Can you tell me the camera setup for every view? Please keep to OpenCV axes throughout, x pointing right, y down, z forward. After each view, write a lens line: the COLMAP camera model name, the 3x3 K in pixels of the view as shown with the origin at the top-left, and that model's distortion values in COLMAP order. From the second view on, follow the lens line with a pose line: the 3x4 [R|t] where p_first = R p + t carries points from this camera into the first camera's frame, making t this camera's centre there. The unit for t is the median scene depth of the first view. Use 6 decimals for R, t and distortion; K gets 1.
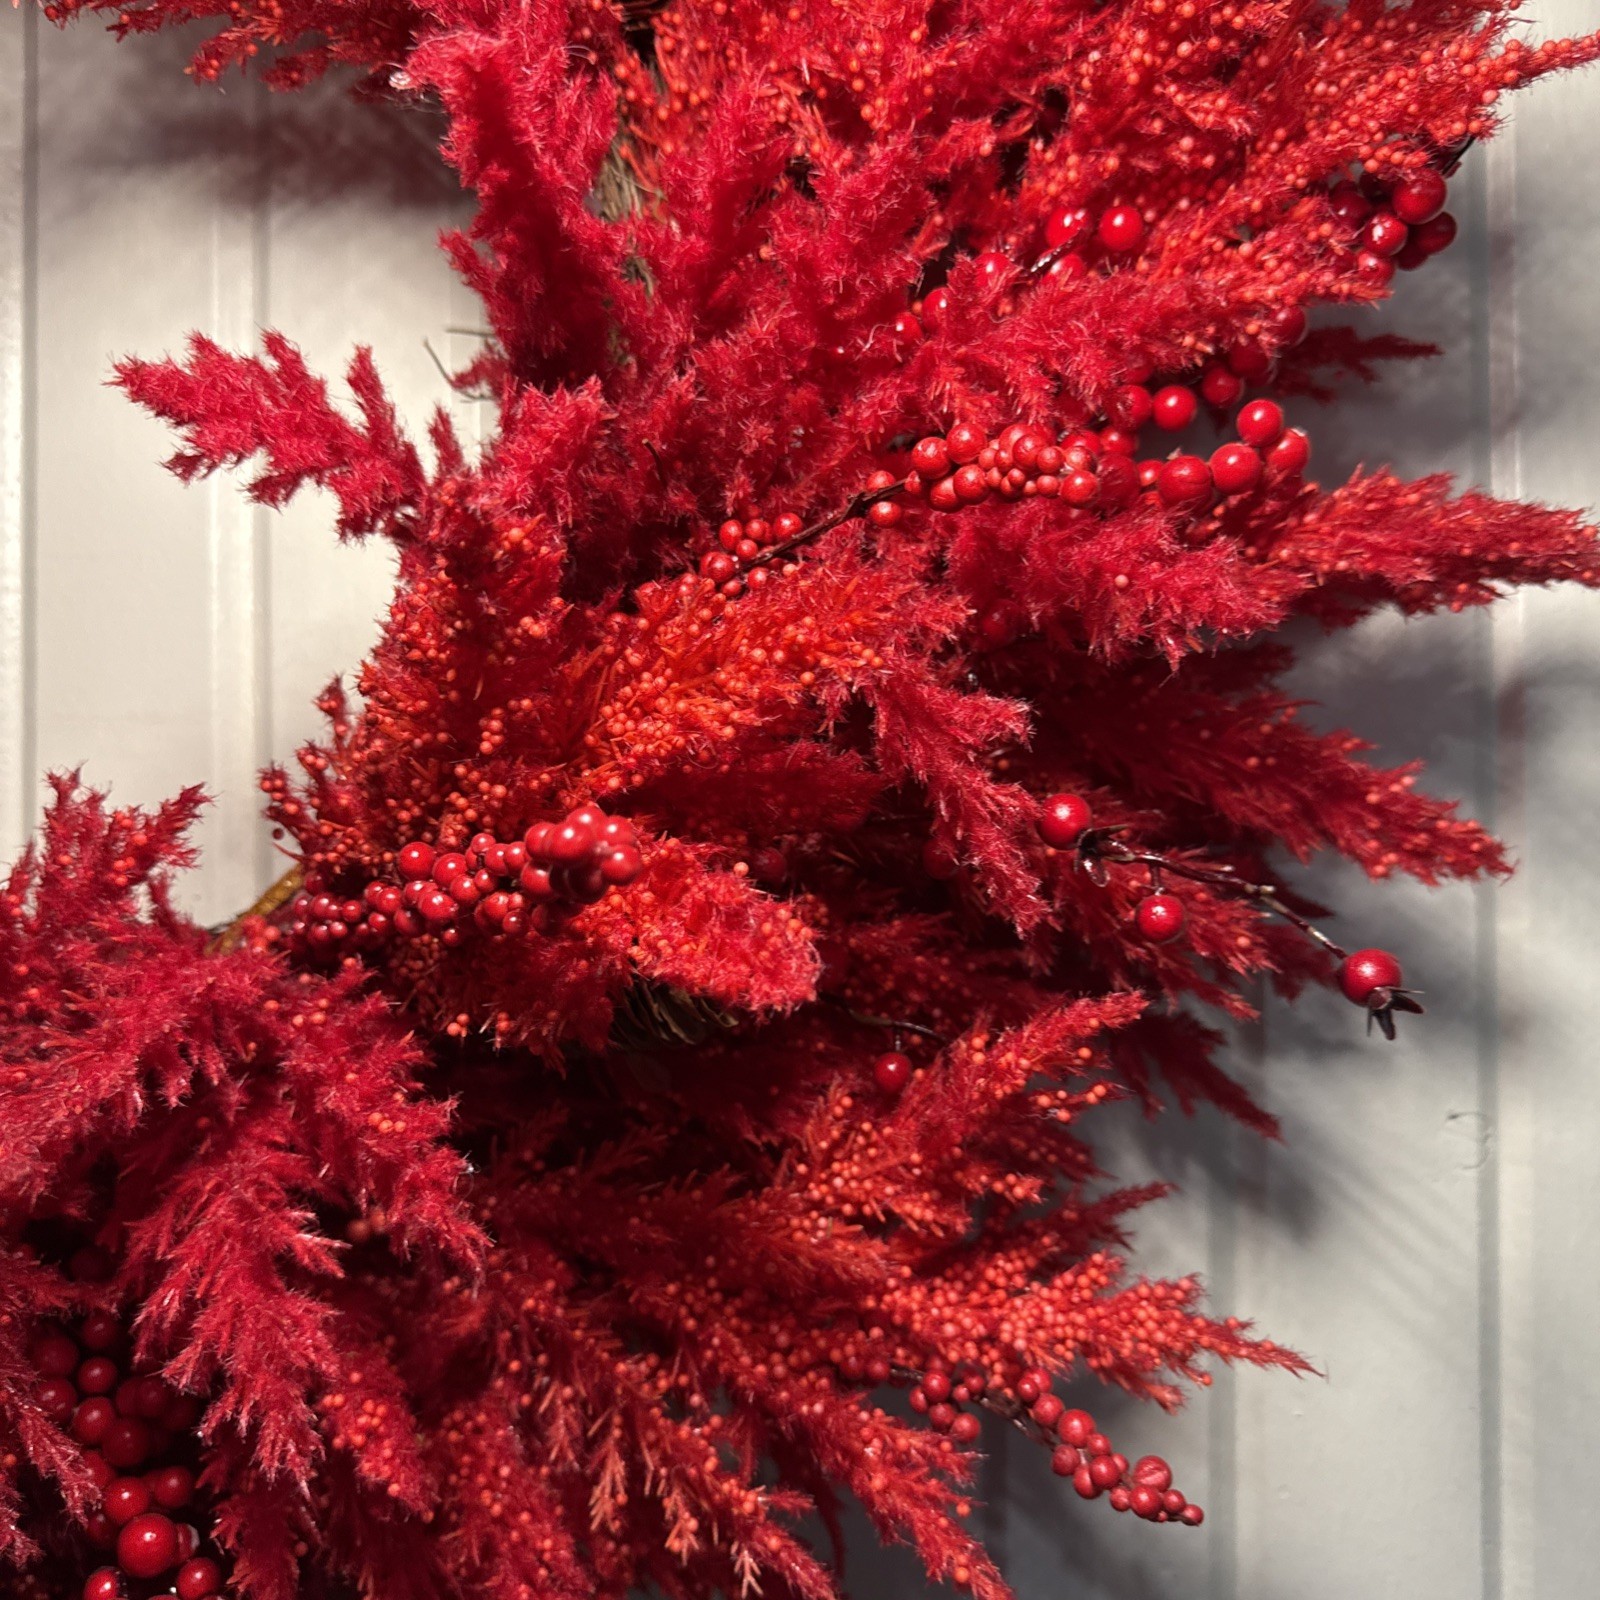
lens RADIAL K [[1660.0, 0, 800.3], [0, 1660.0, 767.1], [0, 0, 1]] dist [0.126788, -0.387287]
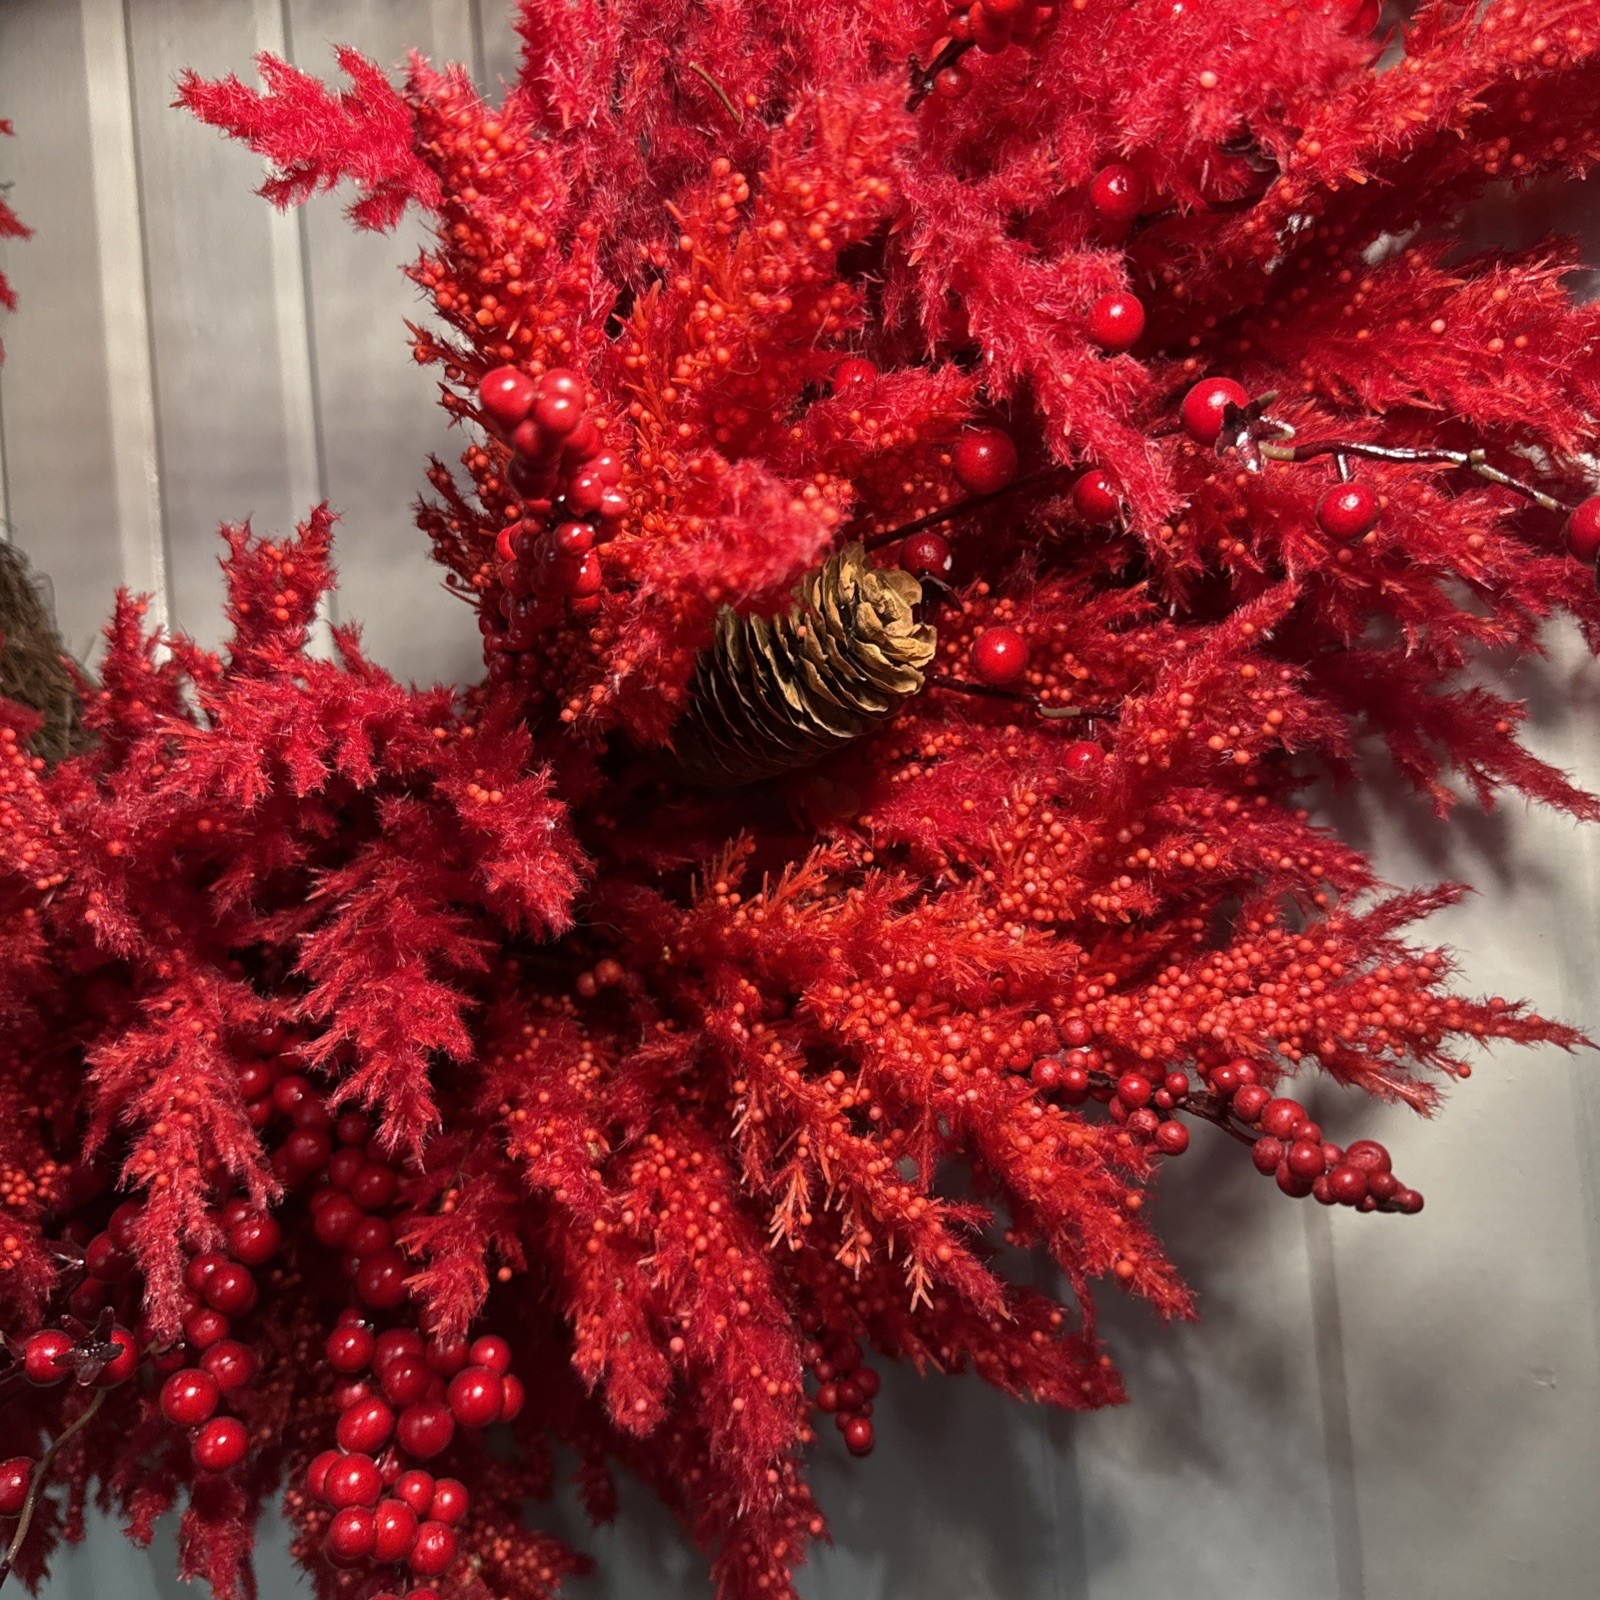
lens RADIAL K [[1647.3, 0, 740.1], [0, 1647.3, 762.4], [0, 0, 1]] dist [0.205635, -0.627864]
pose [[0.935920, -0.089106, -0.340755, 0.201644], [0.089474, 0.995881, -0.014669, 0.195378], [0.340659, -0.016760, 0.940038, 0.117662]]
